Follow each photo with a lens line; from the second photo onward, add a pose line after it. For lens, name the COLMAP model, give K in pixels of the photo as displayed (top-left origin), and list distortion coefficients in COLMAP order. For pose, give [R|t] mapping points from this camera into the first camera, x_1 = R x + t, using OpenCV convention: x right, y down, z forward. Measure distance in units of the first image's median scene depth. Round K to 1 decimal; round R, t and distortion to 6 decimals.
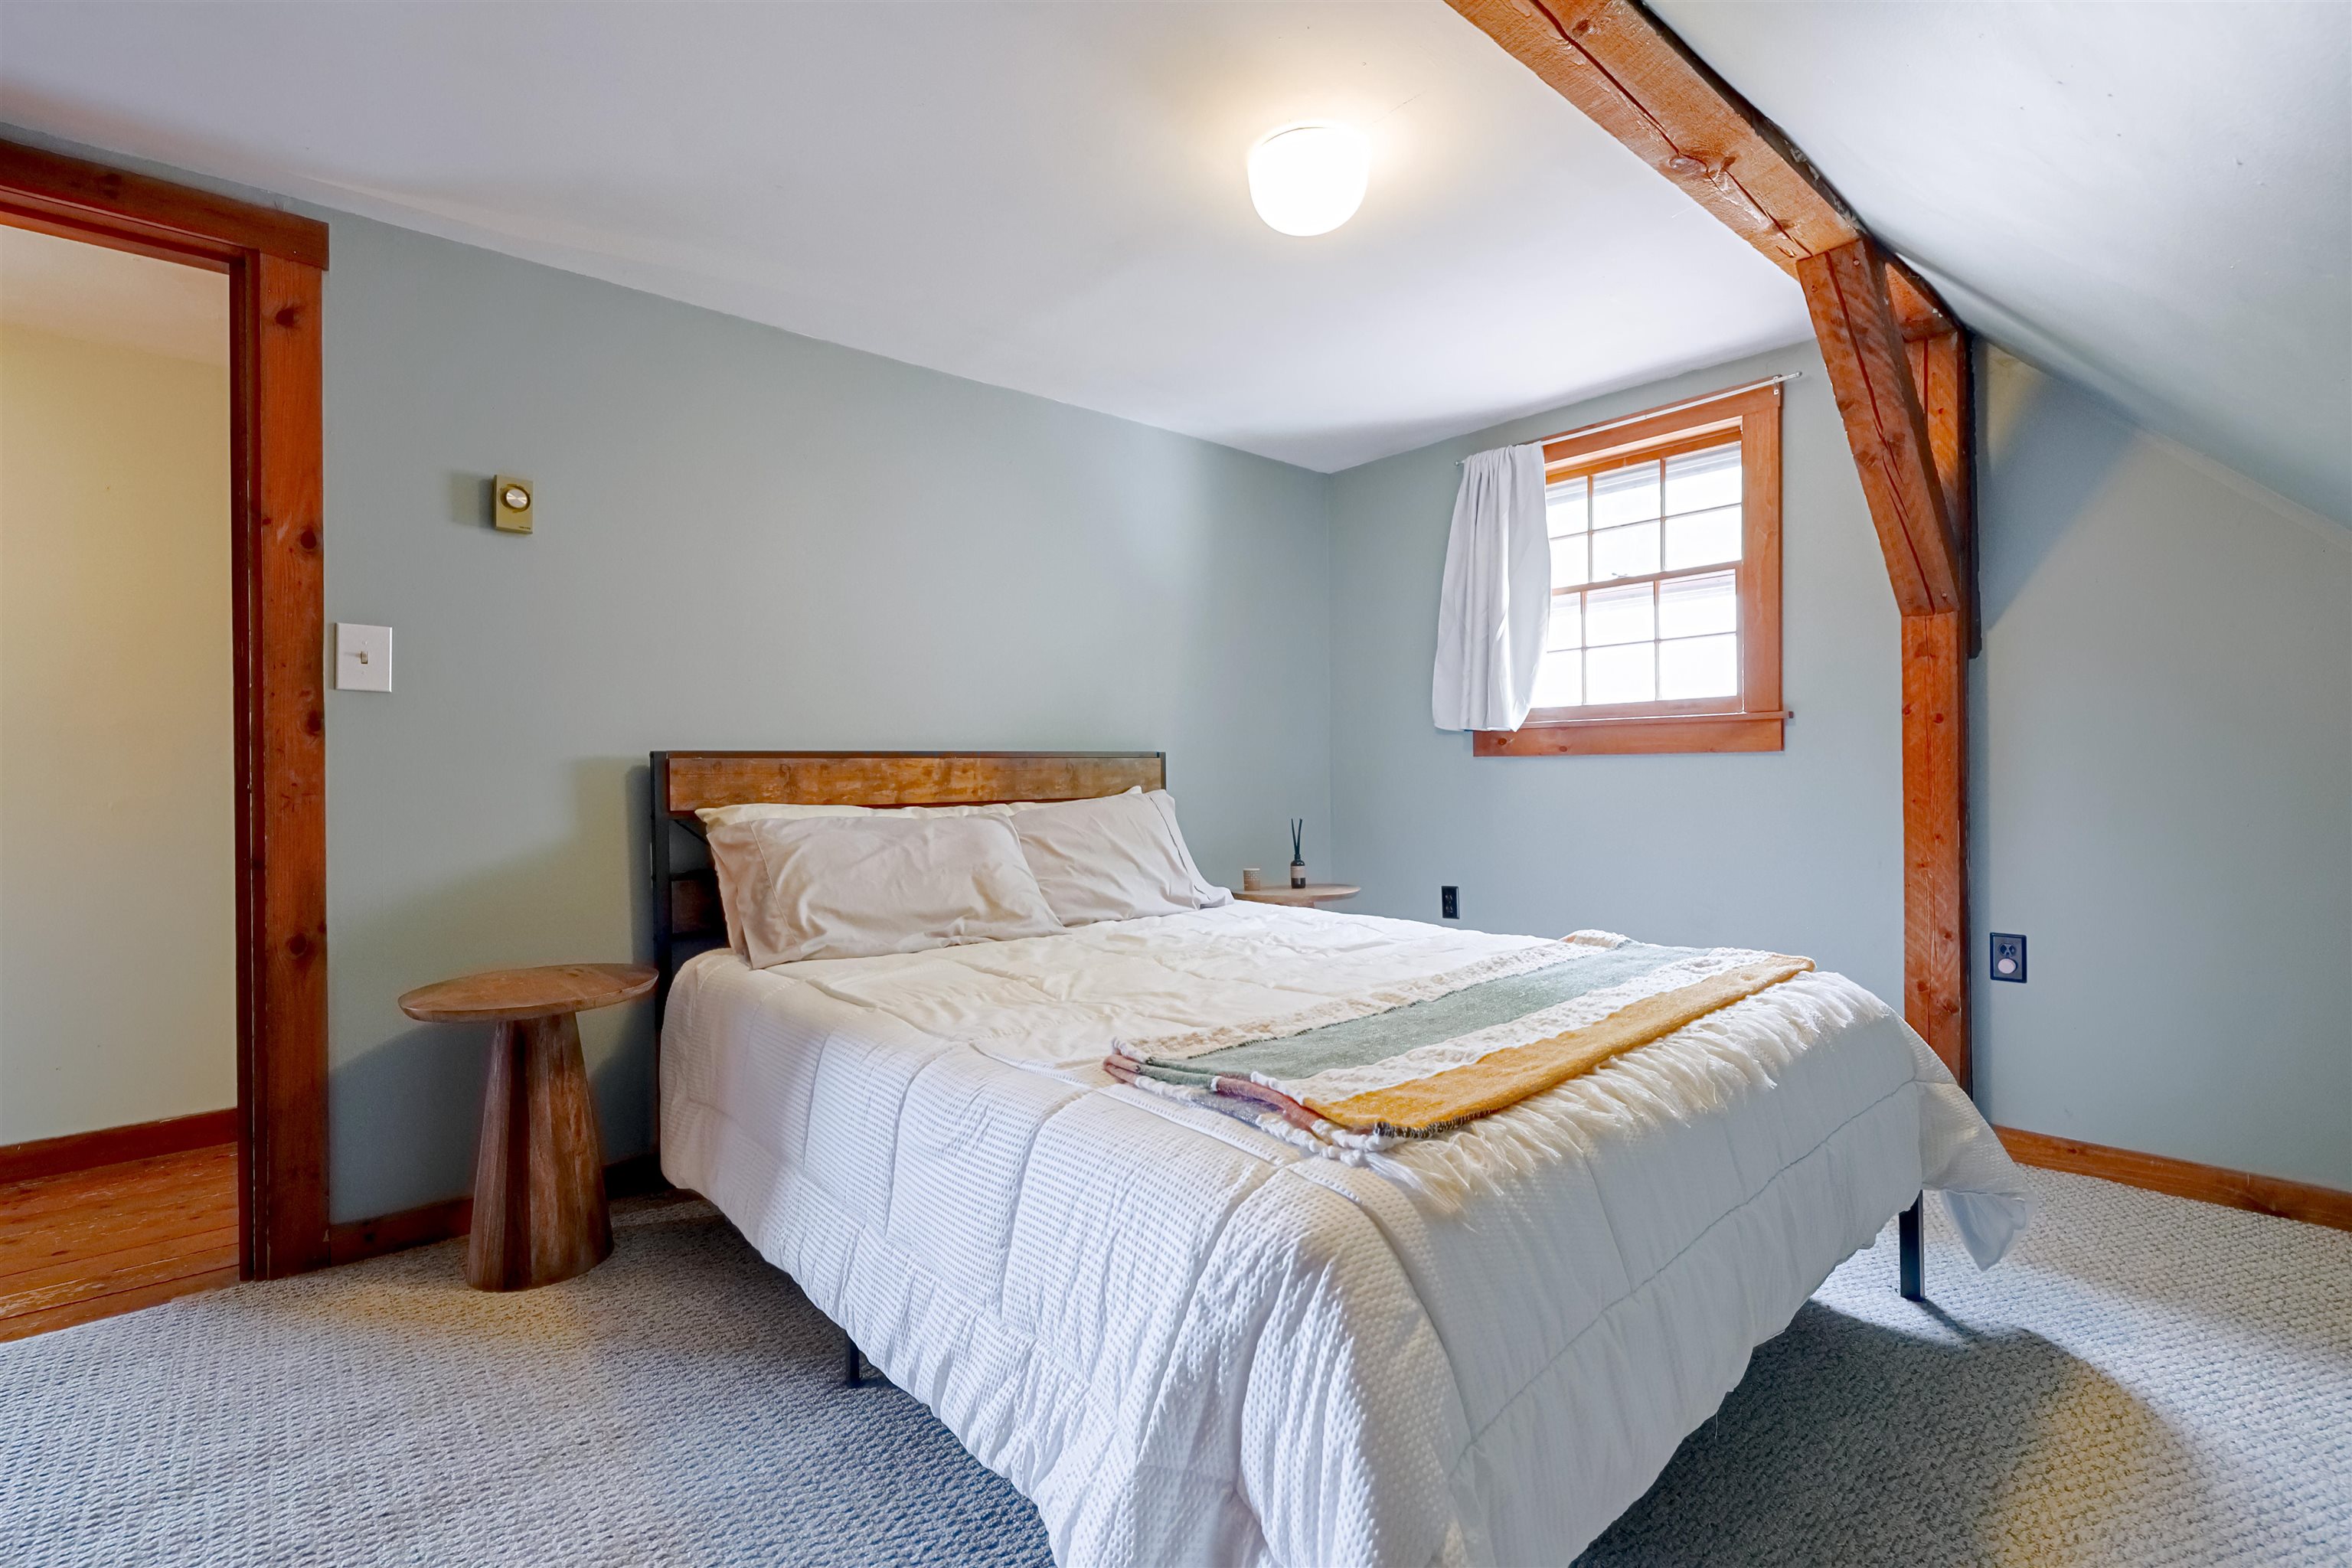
lens RADIAL K [[1065.9, 0, 1169.3], [0, 1065.9, 791.0], [0, 0, 1]] dist [-0.002043, 0.000229]
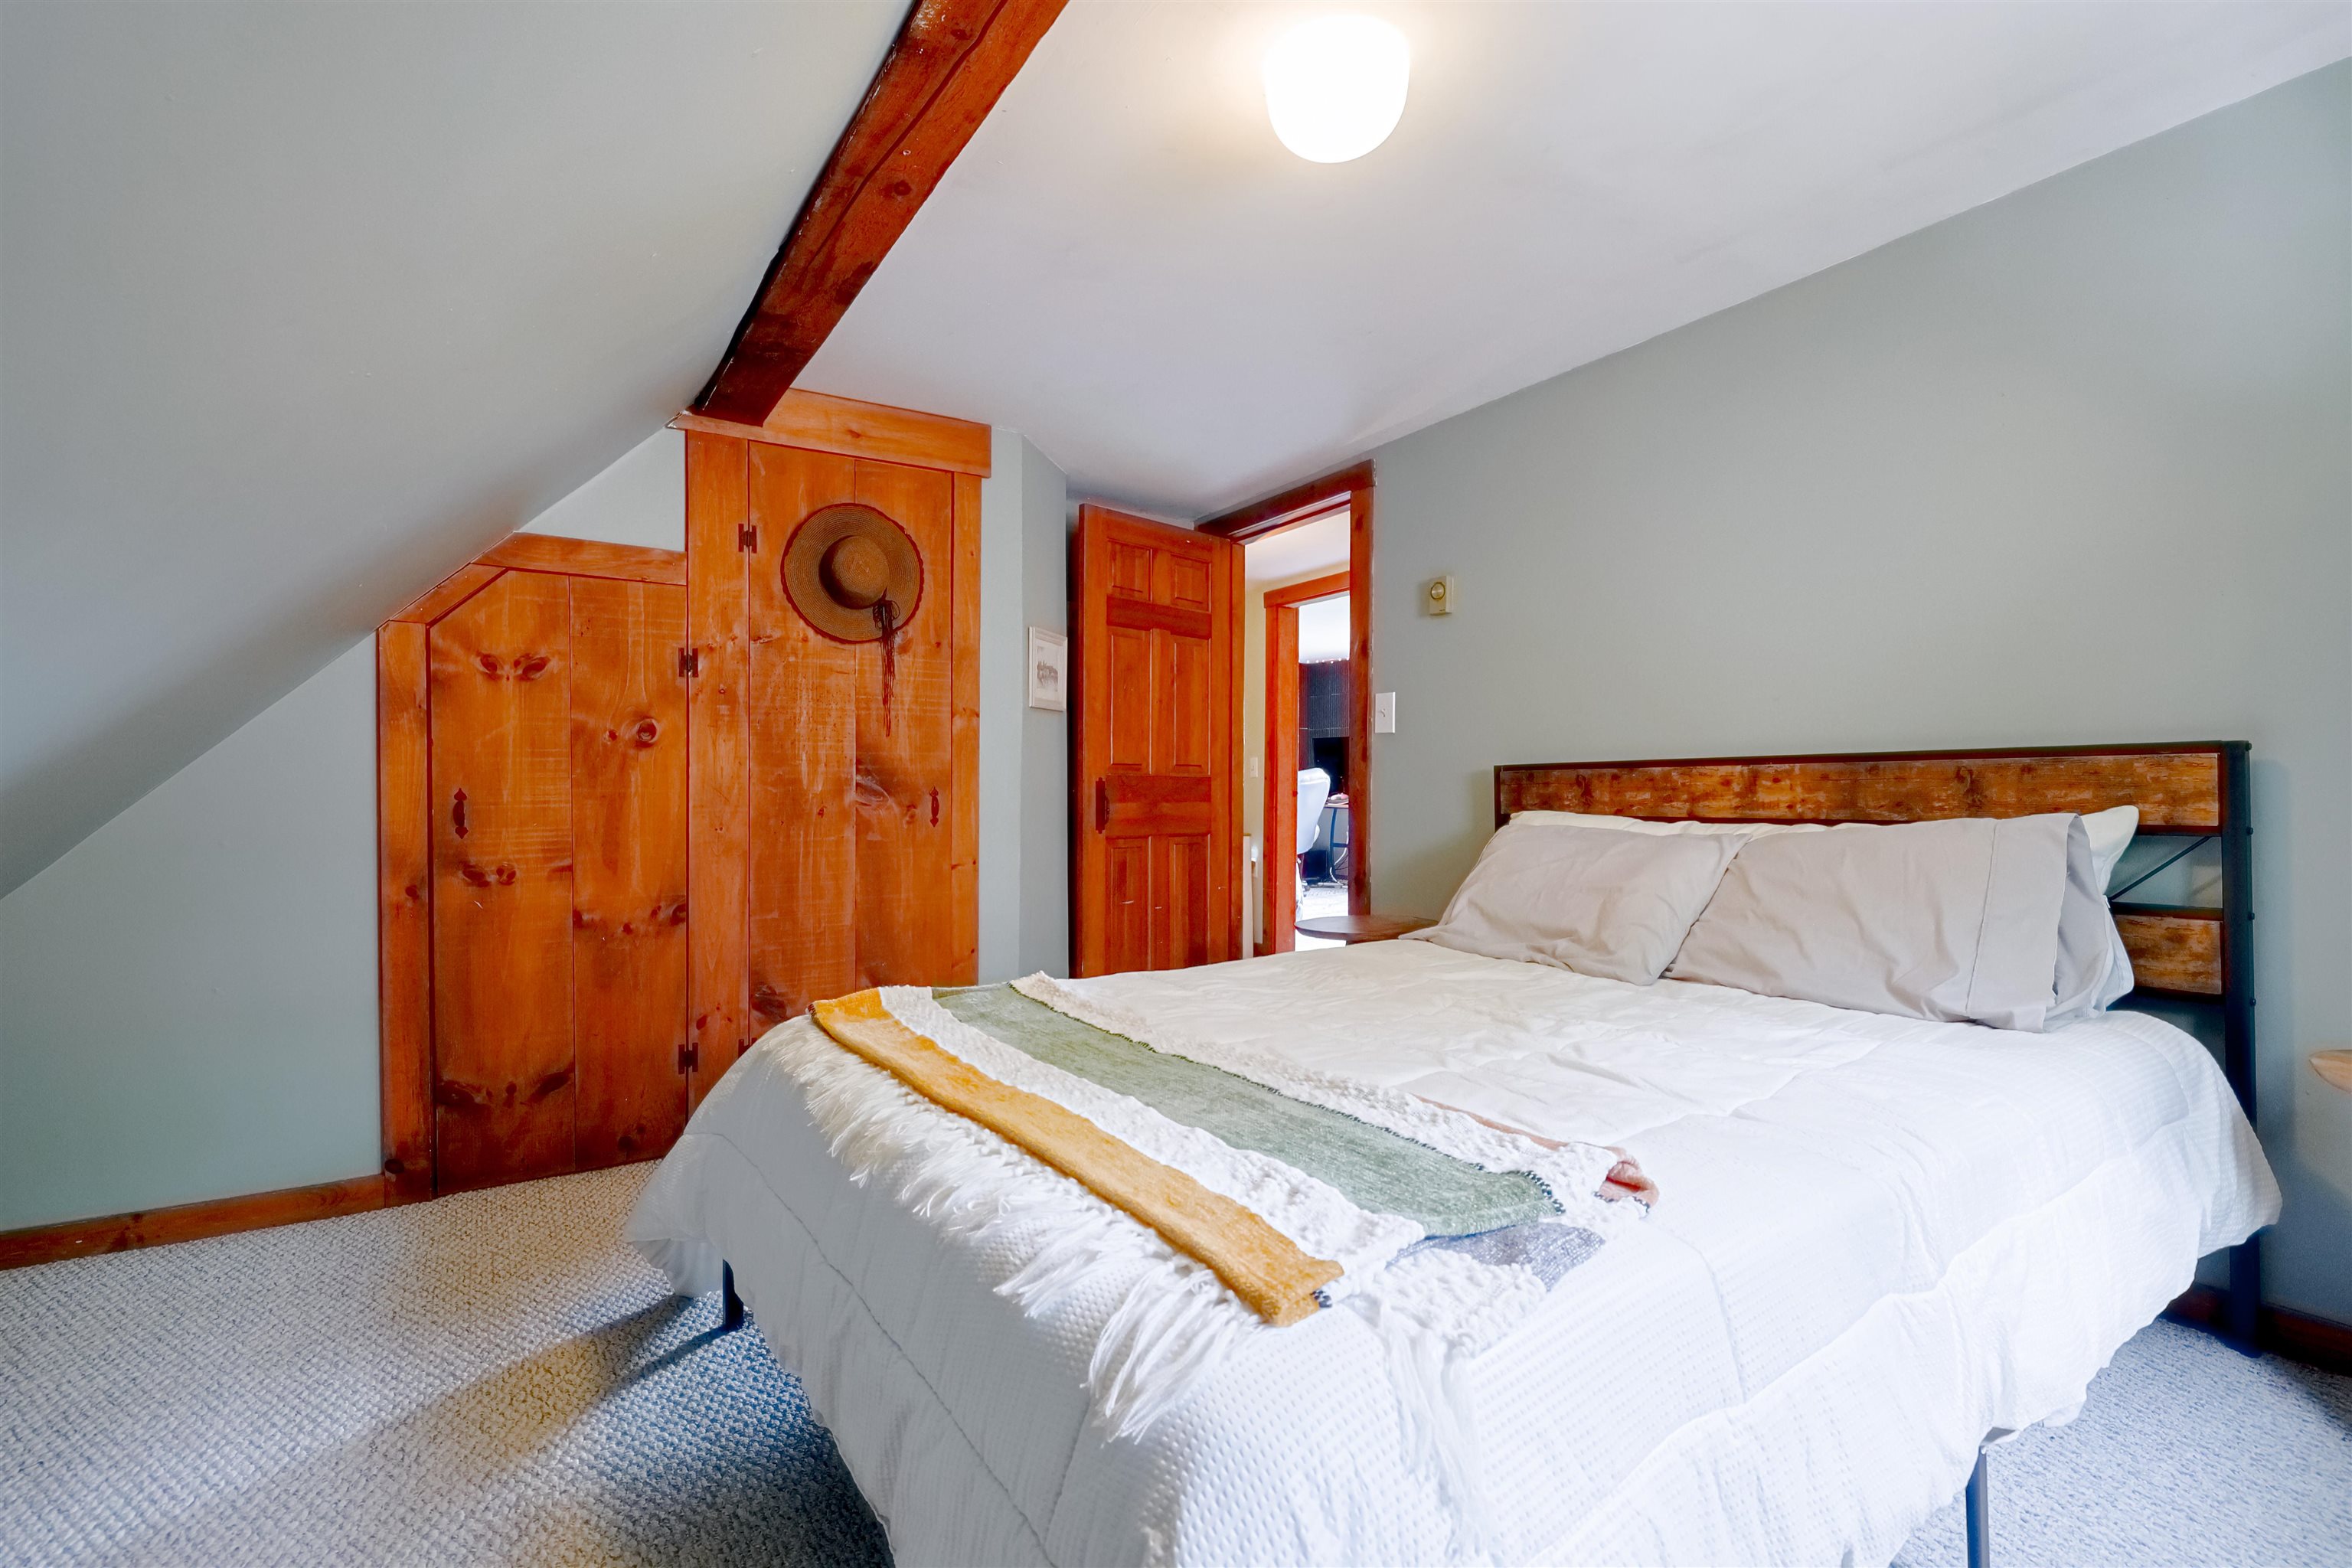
lens RADIAL K [[1065.9, 0, 1168.5], [0, 1065.9, 775.5], [0, 0, 1]] dist [-0.002043, 0.000229]
pose [[-0.154106, -0.000393, -0.988054, 0.690237], [-0.004587, 0.999989, 0.000318, -0.021196], [0.988044, 0.004582, -0.154106, 0.700465]]
